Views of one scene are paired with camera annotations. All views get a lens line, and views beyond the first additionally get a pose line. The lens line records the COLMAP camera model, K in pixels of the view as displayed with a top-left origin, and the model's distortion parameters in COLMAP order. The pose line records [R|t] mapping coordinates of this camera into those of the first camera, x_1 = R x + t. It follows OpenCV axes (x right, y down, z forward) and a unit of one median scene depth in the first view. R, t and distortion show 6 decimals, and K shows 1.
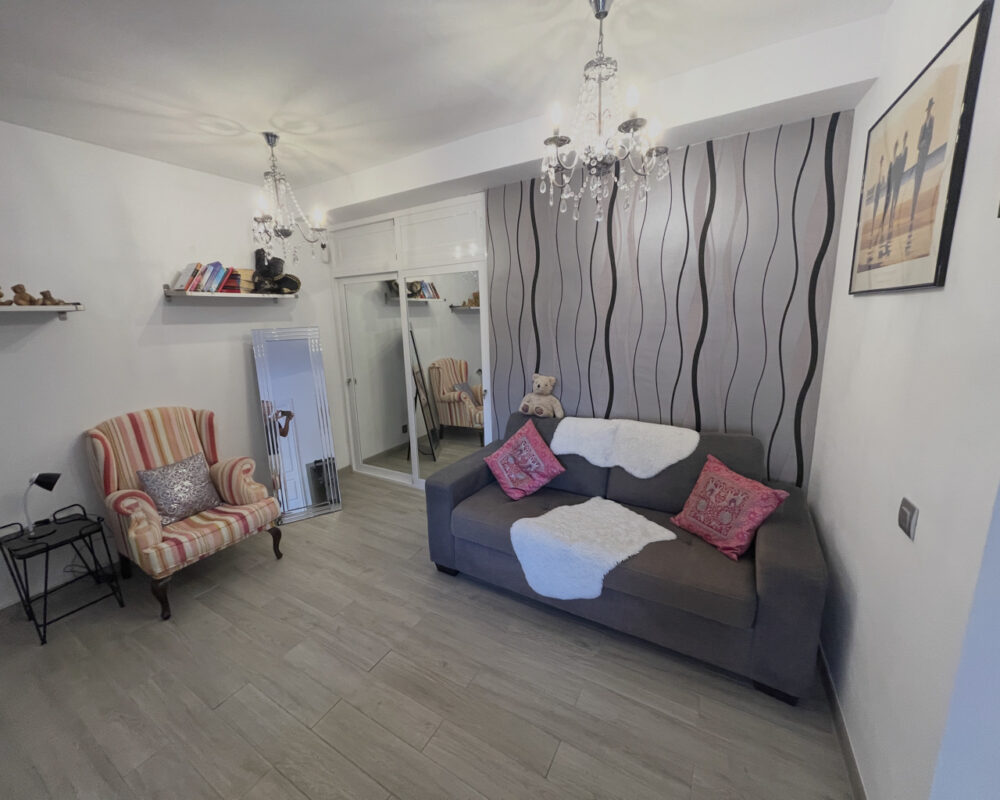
lens RADIAL K [[401.7, 0, 480.9], [0, 401.7, 395.2], [0, 0, 1]] dist [-0.000293, -0.000190]
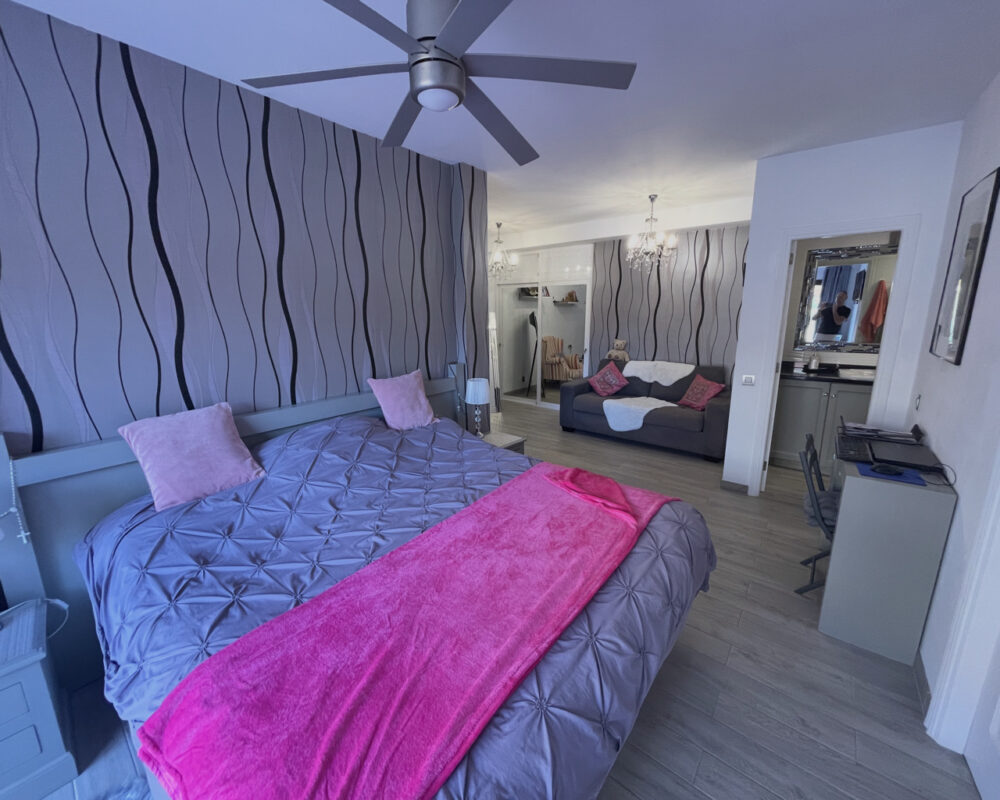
lens RADIAL K [[403.0, 0, 485.8], [0, 403.0, 394.2], [0, 0, 1]] dist [-0.000812, -0.000076]
pose [[0.989781, 0.051237, -0.133073, -0.274149], [-0.048998, 0.998598, 0.020050, 0.264585], [0.133914, -0.013325, 0.990903, -1.308712]]
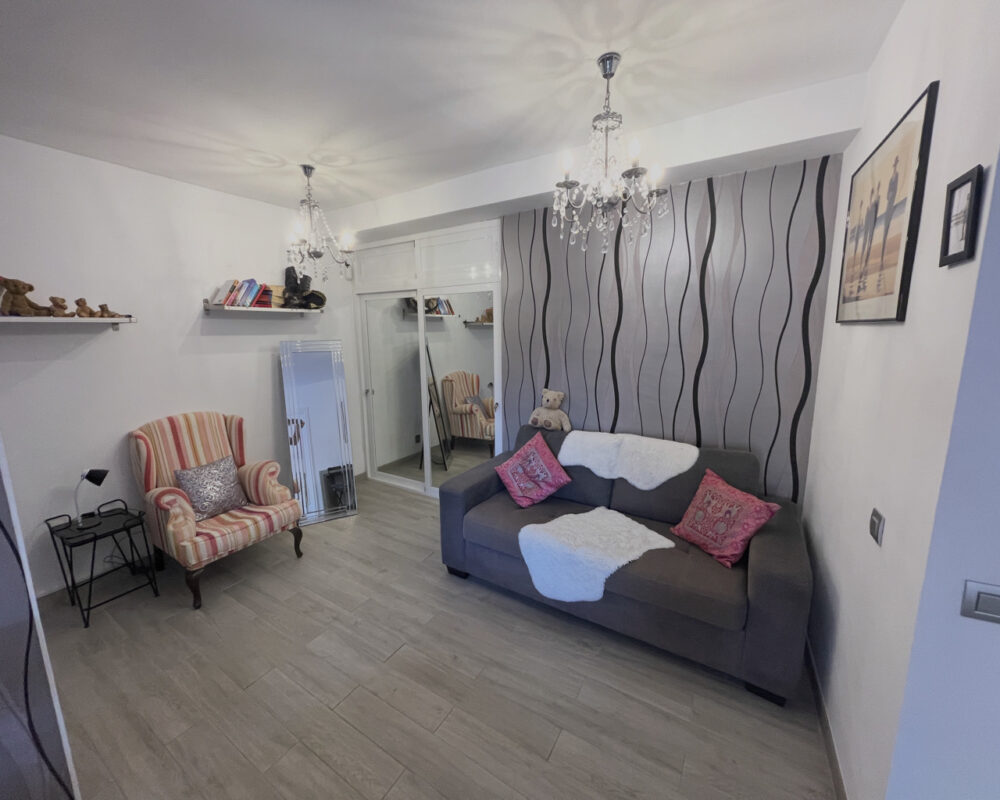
lens RADIAL K [[401.7, 0, 480.9], [0, 401.7, 395.2], [0, 0, 1]] dist [-0.000293, -0.000190]
pose [[0.999461, 0.022766, -0.023659, -0.009707], [-0.023518, 0.999211, -0.032002, 0.001730], [0.022911, 0.032541, 0.999208, -0.079136]]
